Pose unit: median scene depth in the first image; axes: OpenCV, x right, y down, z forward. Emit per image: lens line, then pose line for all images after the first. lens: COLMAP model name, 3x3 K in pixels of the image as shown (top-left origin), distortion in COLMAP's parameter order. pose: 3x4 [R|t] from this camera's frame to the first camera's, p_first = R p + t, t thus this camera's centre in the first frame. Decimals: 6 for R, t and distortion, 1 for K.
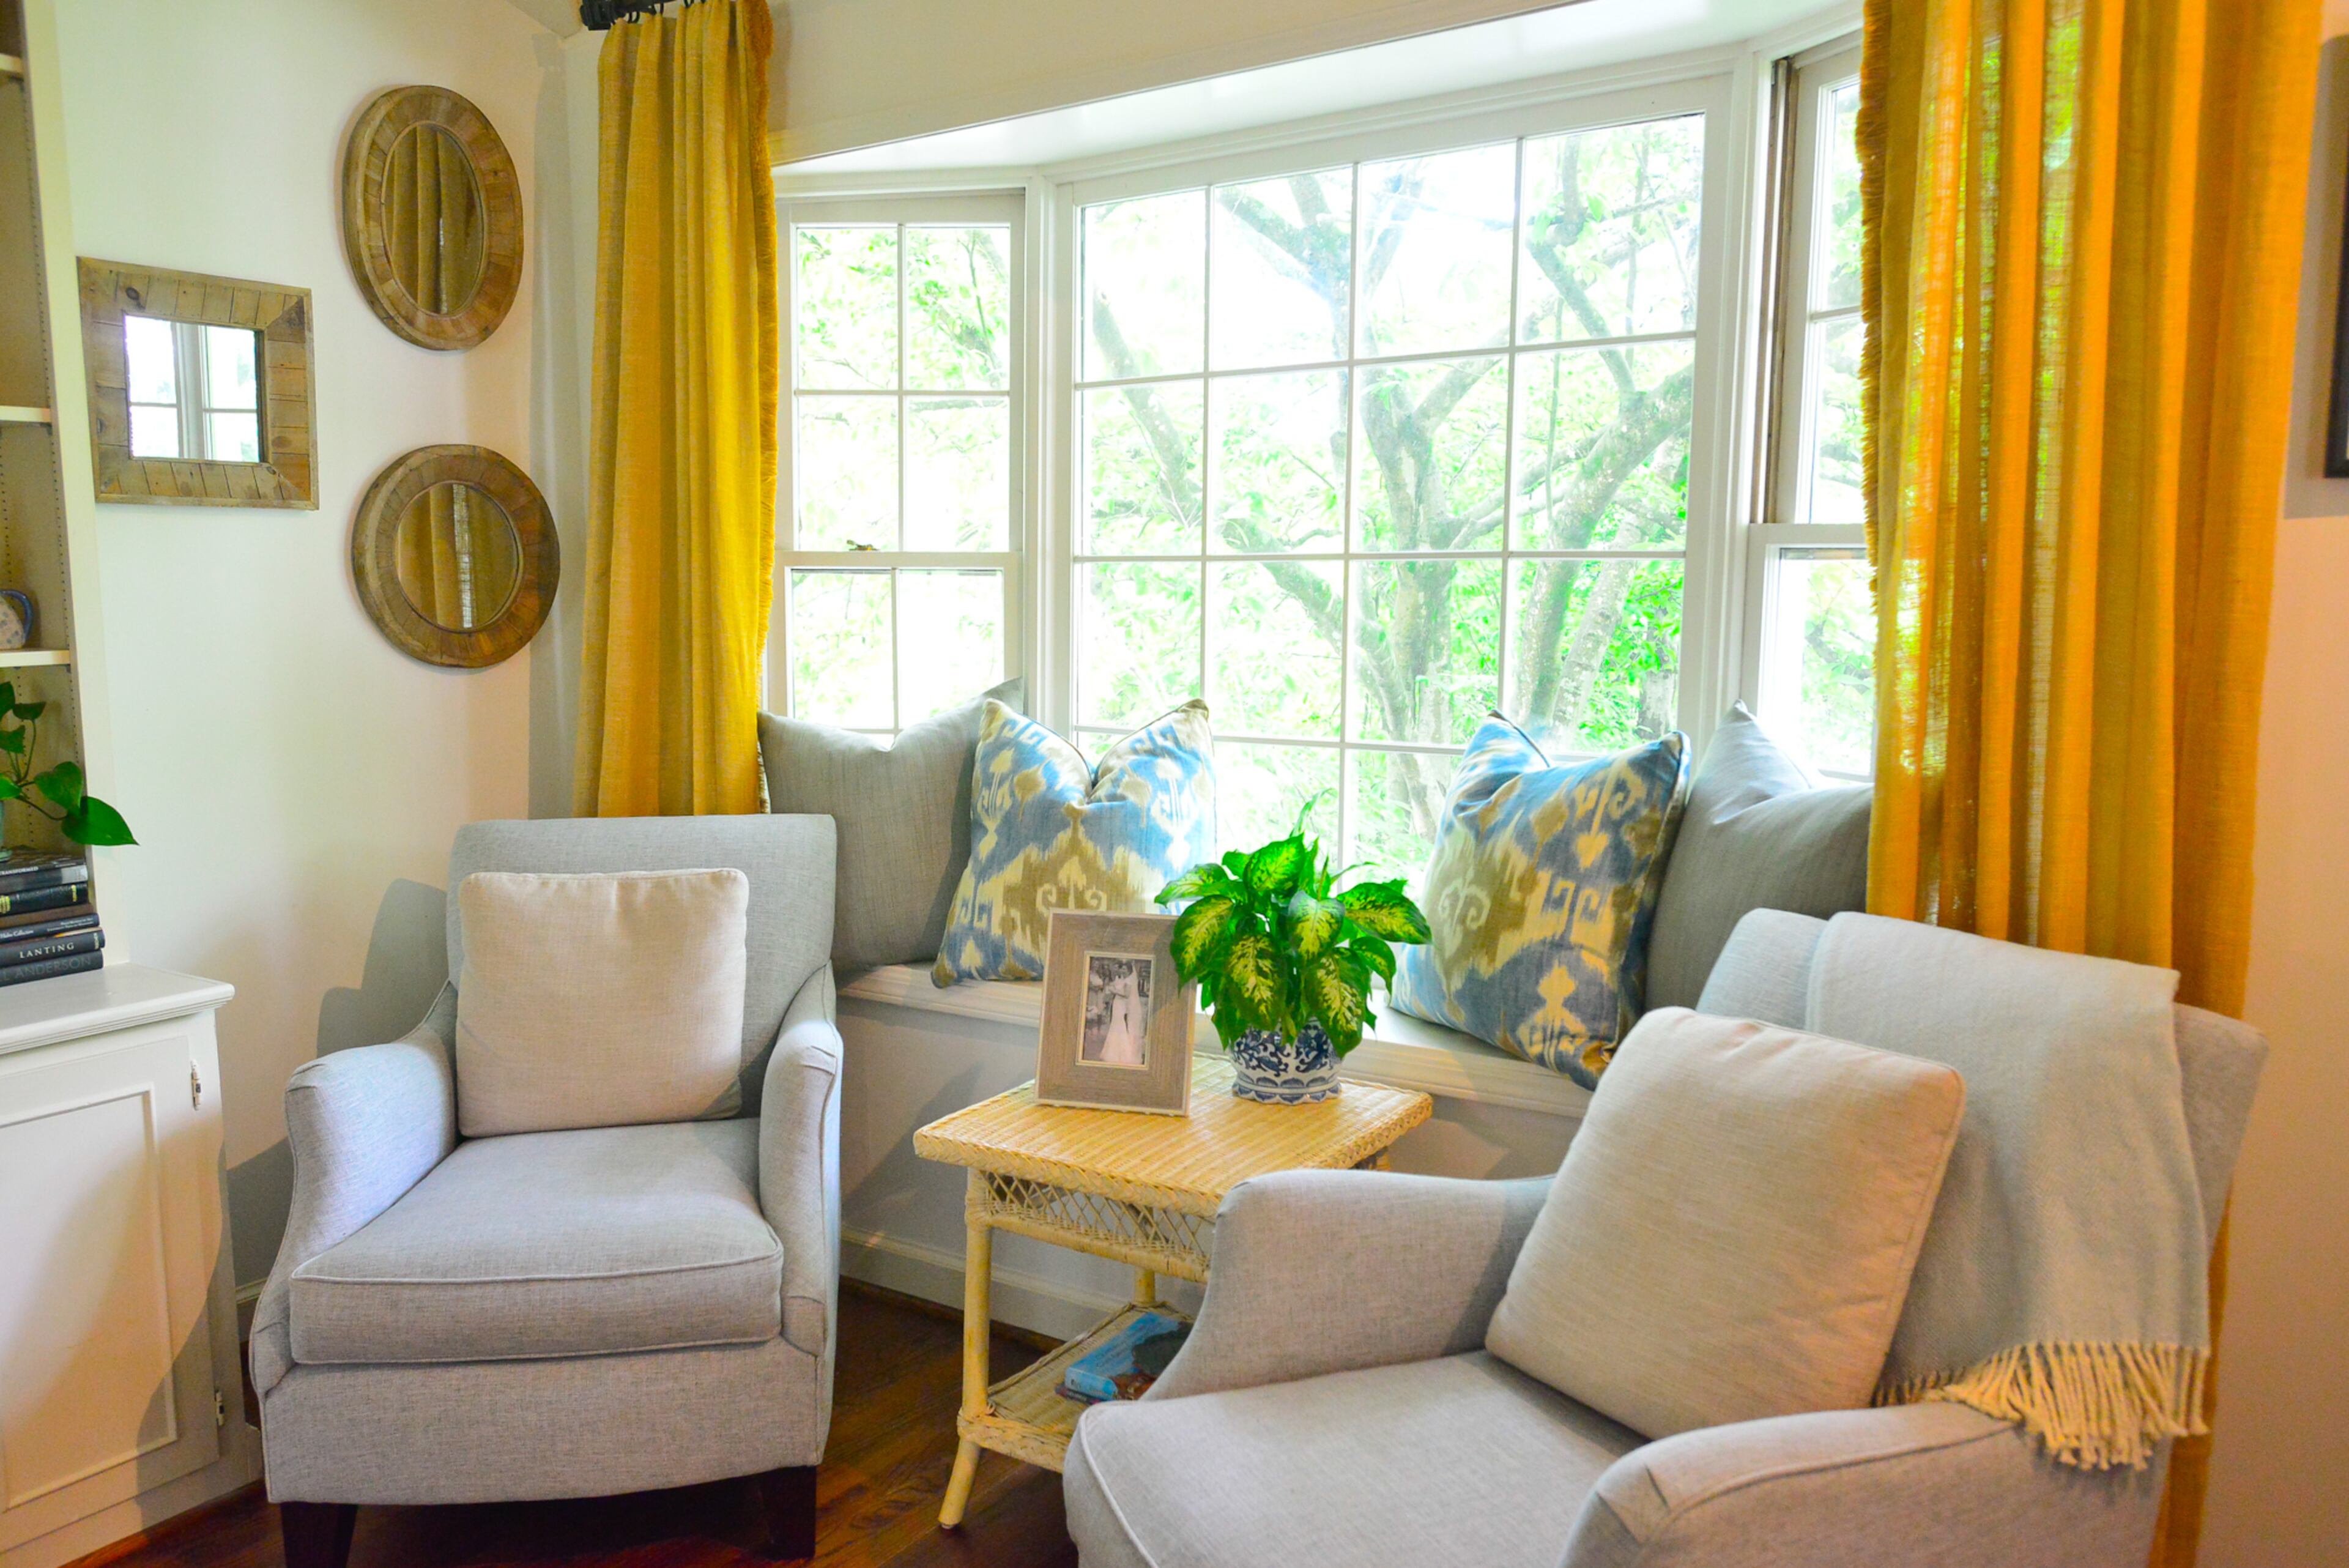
lens RADIAL K [[1758.1, 0, 1162.7], [0, 1758.1, 784.4], [0, 0, 1]] dist [-0.007943, -0.004012]
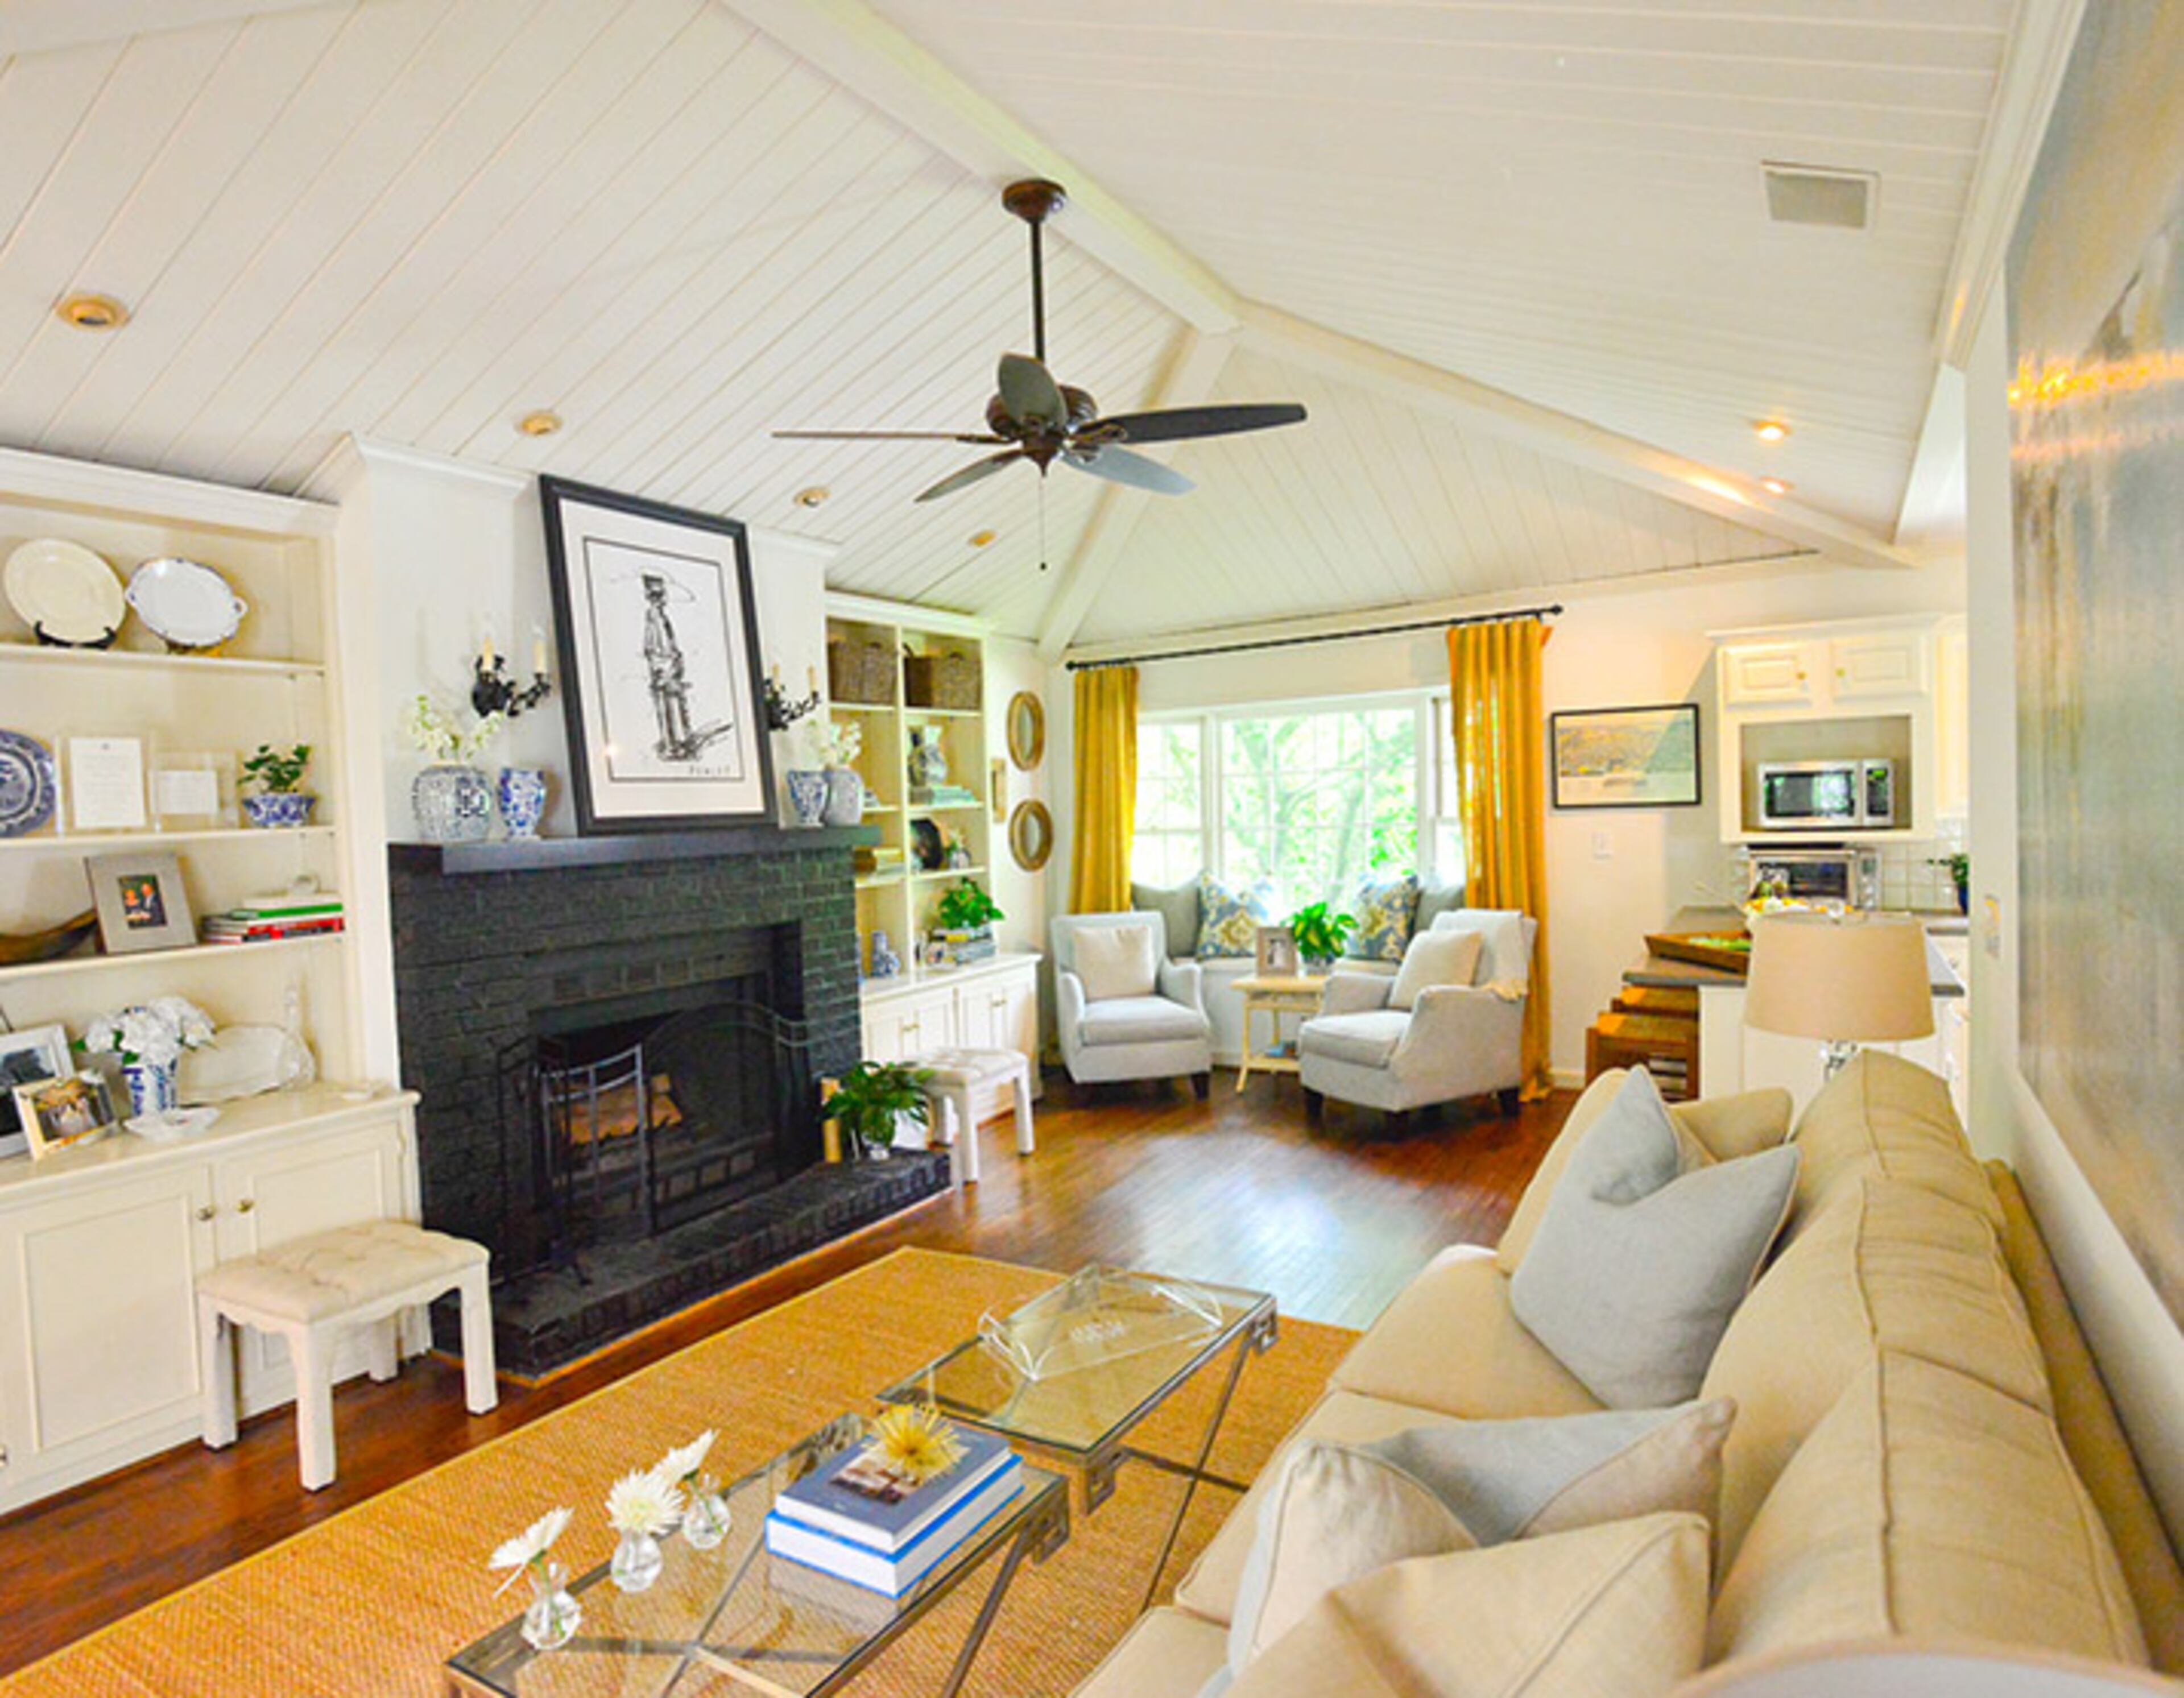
lens RADIAL K [[1323.4, 0, 1094.9], [0, 1323.4, 834.4], [0, 0, 1]] dist [0.002834, 0.000637]
pose [[0.996751, -0.033658, 0.073179, -0.599329], [0.040592, 0.994608, -0.095428, 0.130590], [-0.069573, 0.098089, 0.992743, -1.775982]]
